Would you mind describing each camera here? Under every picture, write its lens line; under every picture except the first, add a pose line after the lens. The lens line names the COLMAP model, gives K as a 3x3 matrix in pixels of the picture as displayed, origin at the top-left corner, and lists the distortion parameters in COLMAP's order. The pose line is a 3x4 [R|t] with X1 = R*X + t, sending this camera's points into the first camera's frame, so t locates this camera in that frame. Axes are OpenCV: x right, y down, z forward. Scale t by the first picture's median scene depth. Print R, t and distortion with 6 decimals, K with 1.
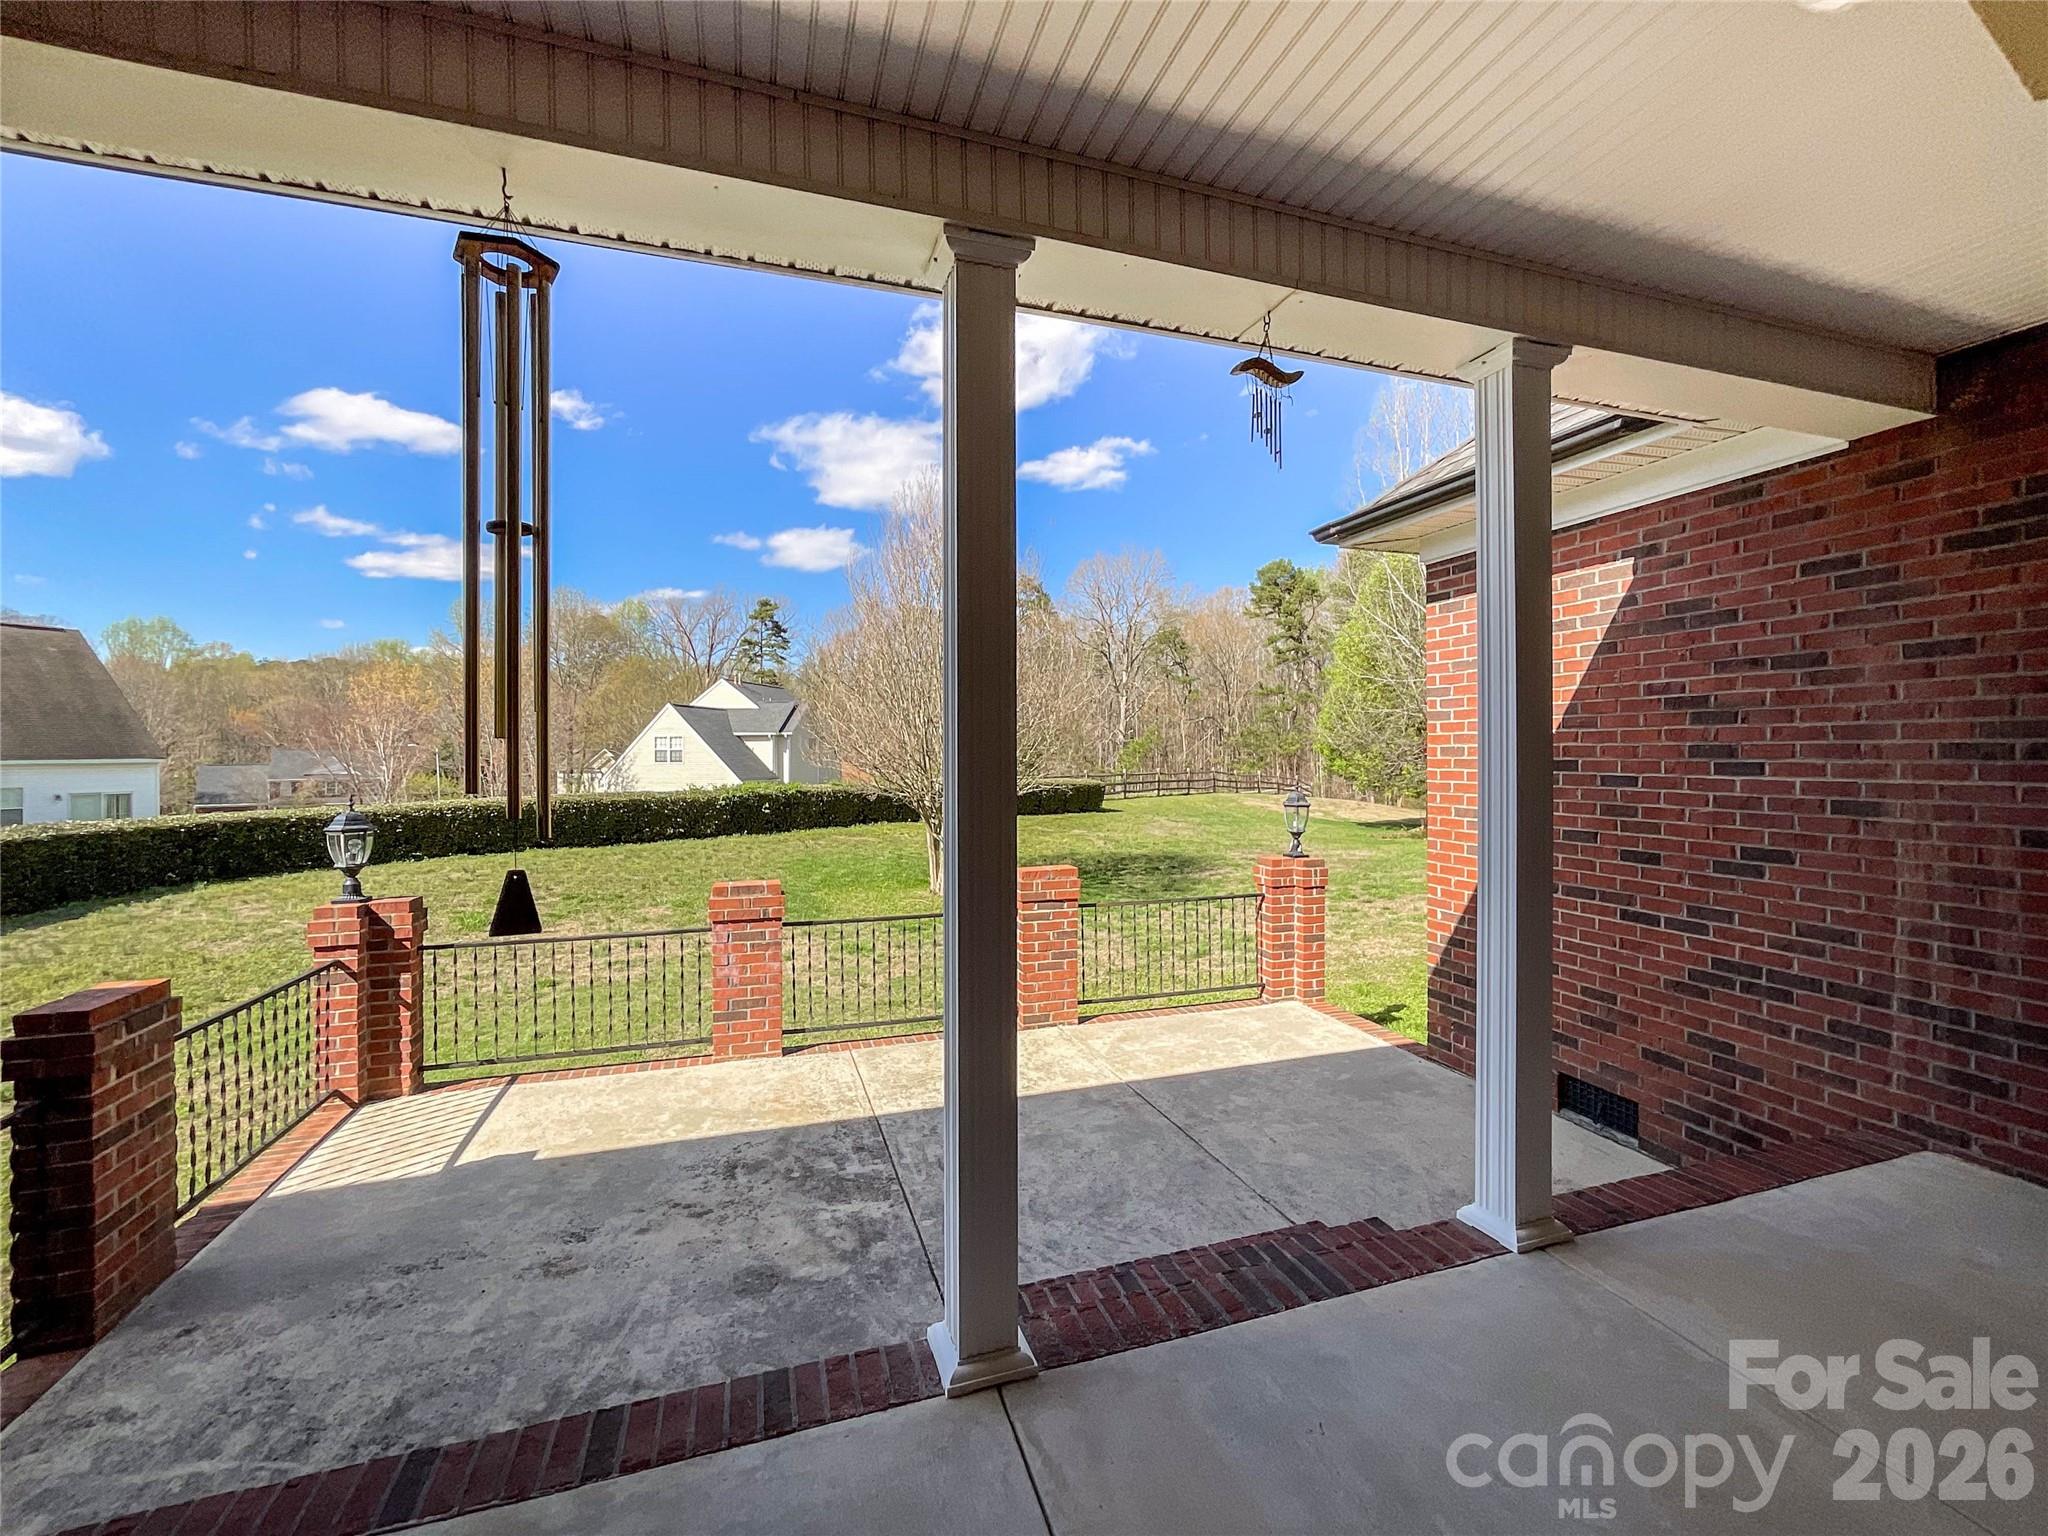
lens RADIAL K [[853.9, 0, 1026.2], [0, 853.9, 758.3], [0, 0, 1]] dist [-0.017524, 0.000369]
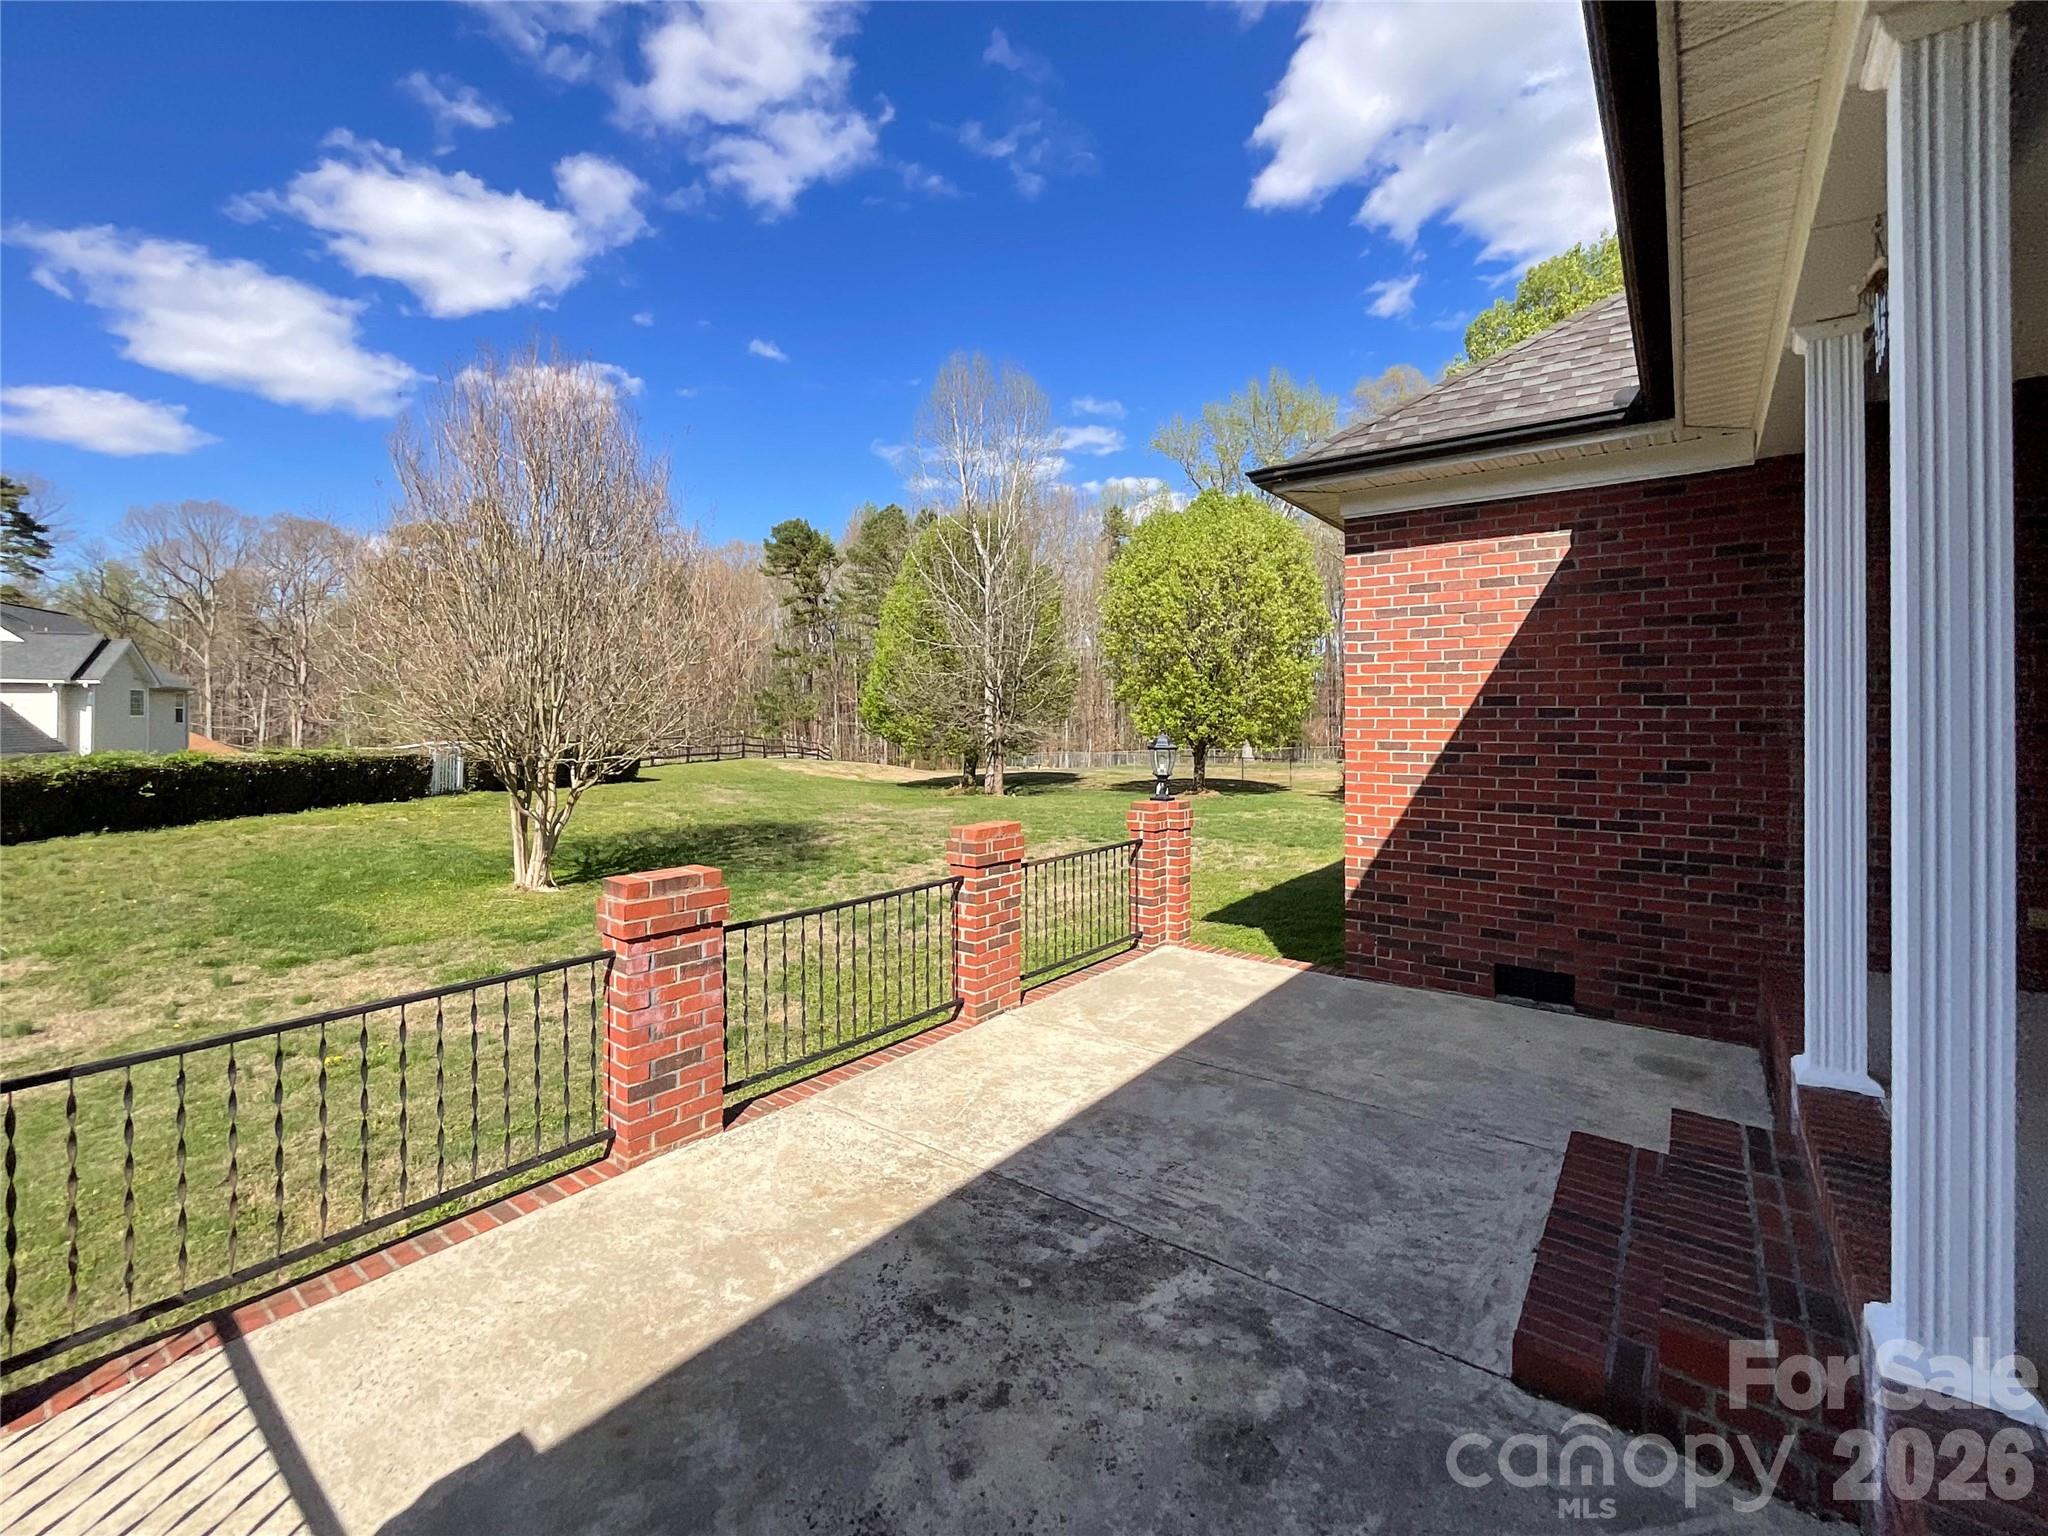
lens RADIAL K [[869.0, 0, 1047.2], [0, 869.0, 716.7], [0, 0, 1]] dist [-0.032755, 0.014281]
pose [[0.823584, 0.005785, 0.567165, -0.500908], [-0.001299, 0.999965, -0.008313, 0.036550], [-0.567193, 0.006109, 0.823562, 0.330856]]
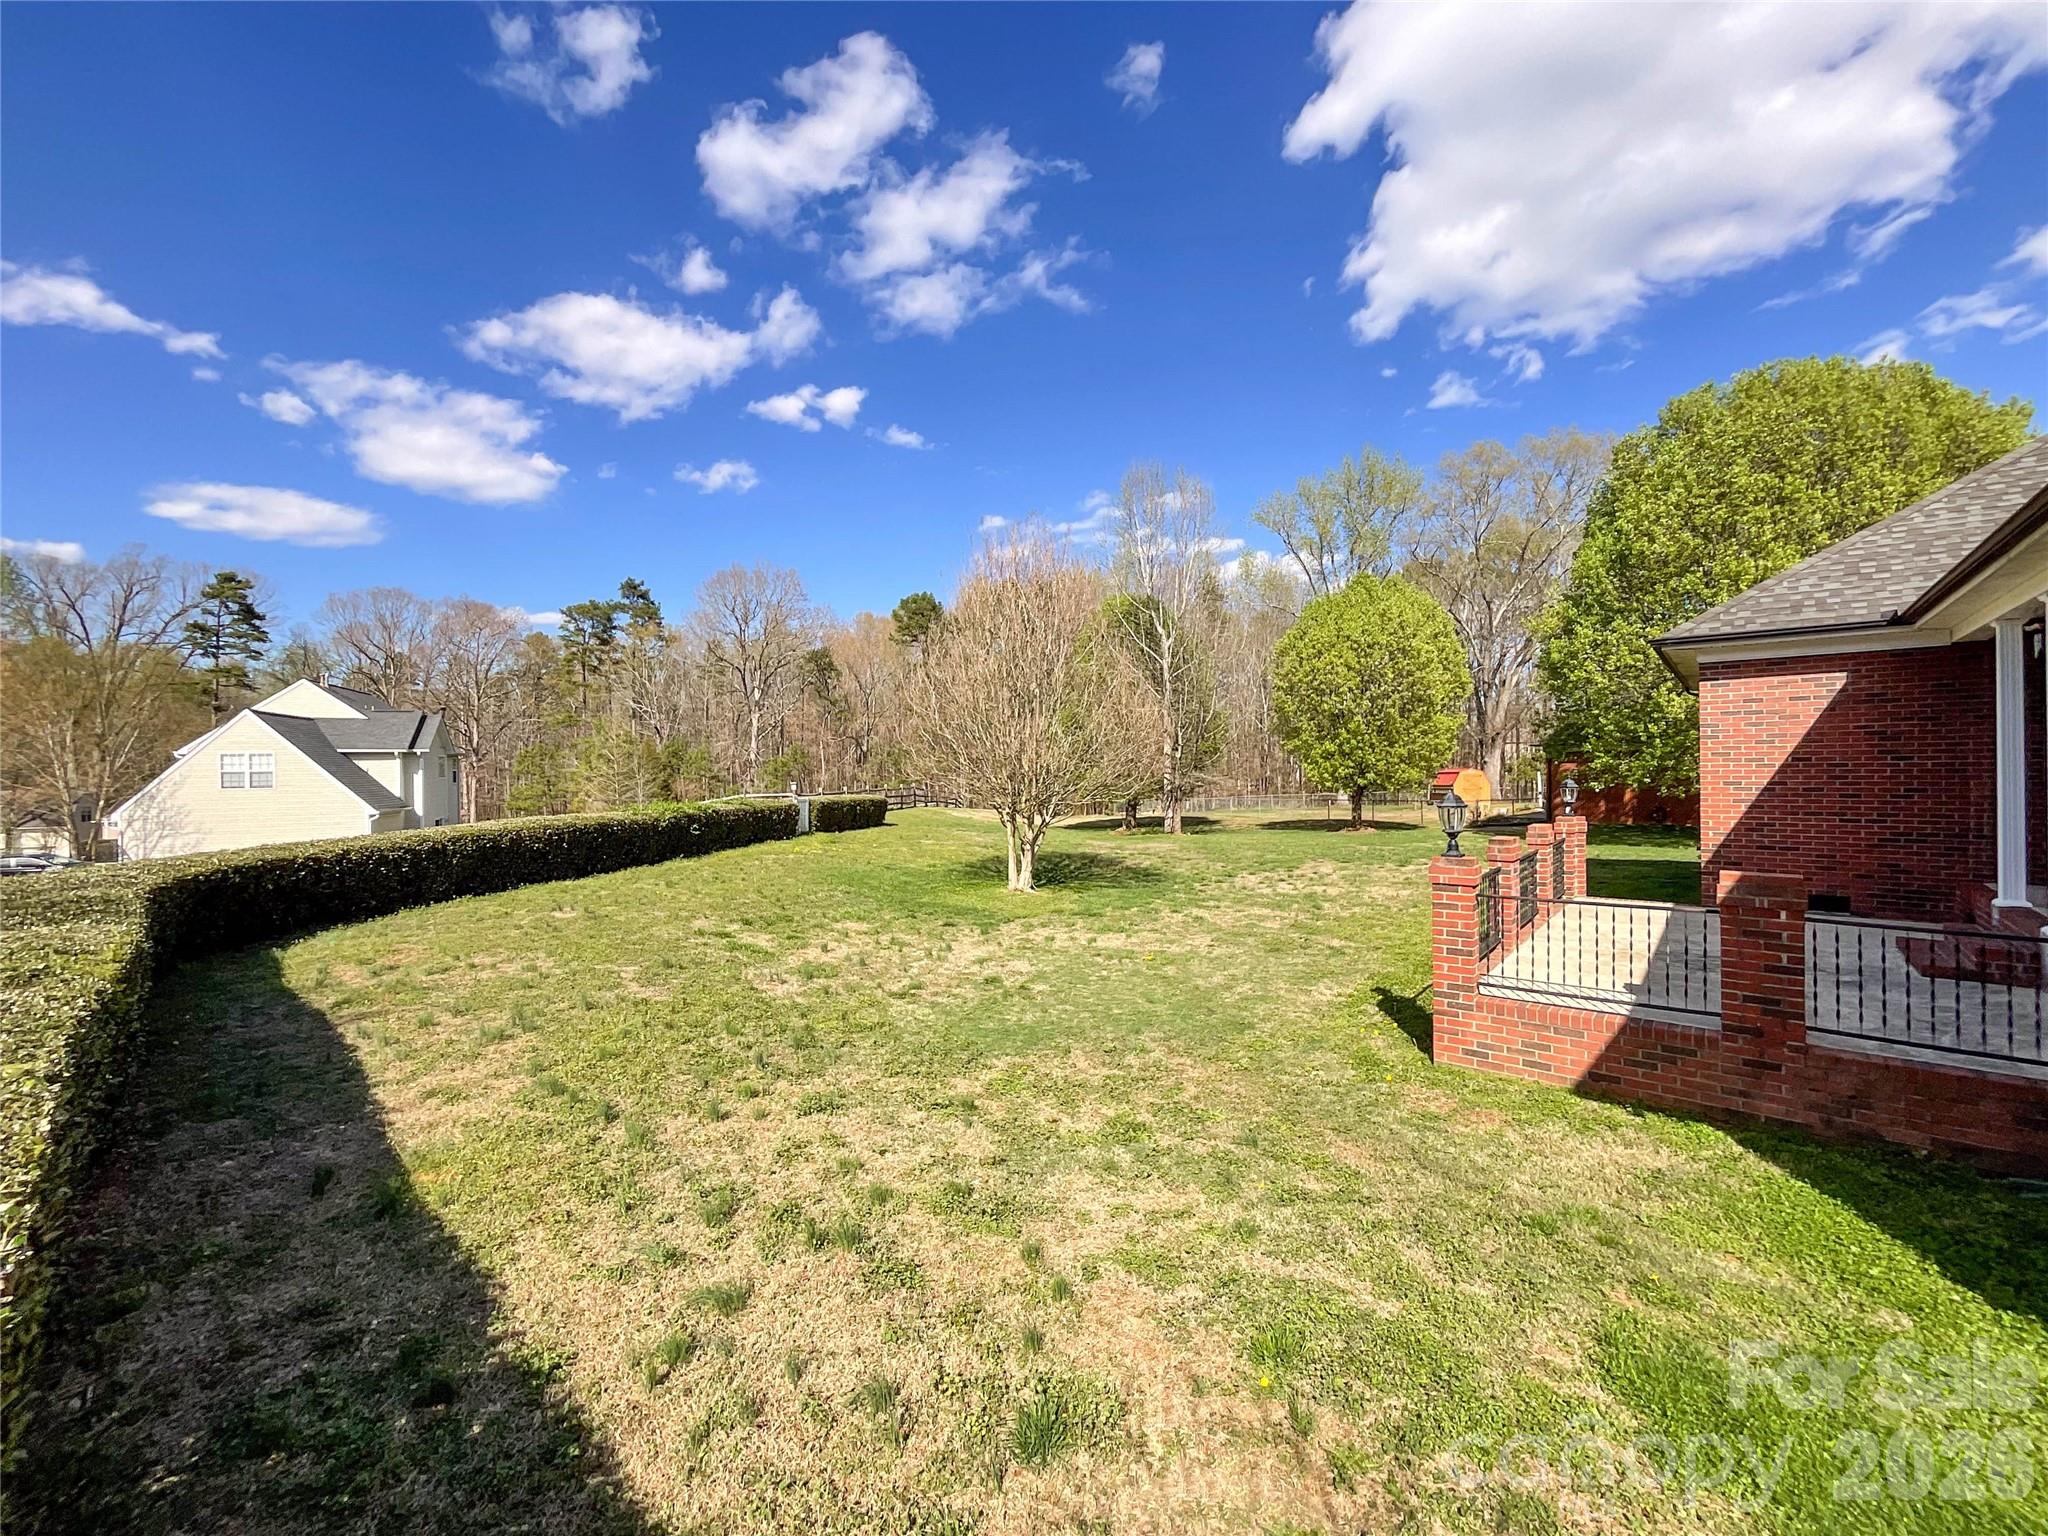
lens RADIAL K [[830.8, 0, 1048.7], [0, 830.8, 774.5], [0, 0, 1]] dist [-0.002515, -0.000004]
pose [[0.858360, -0.011971, 0.512908, -2.029146], [0.013527, 0.999908, 0.000700, 0.018138], [-0.512869, 0.006337, 0.858443, 0.105174]]
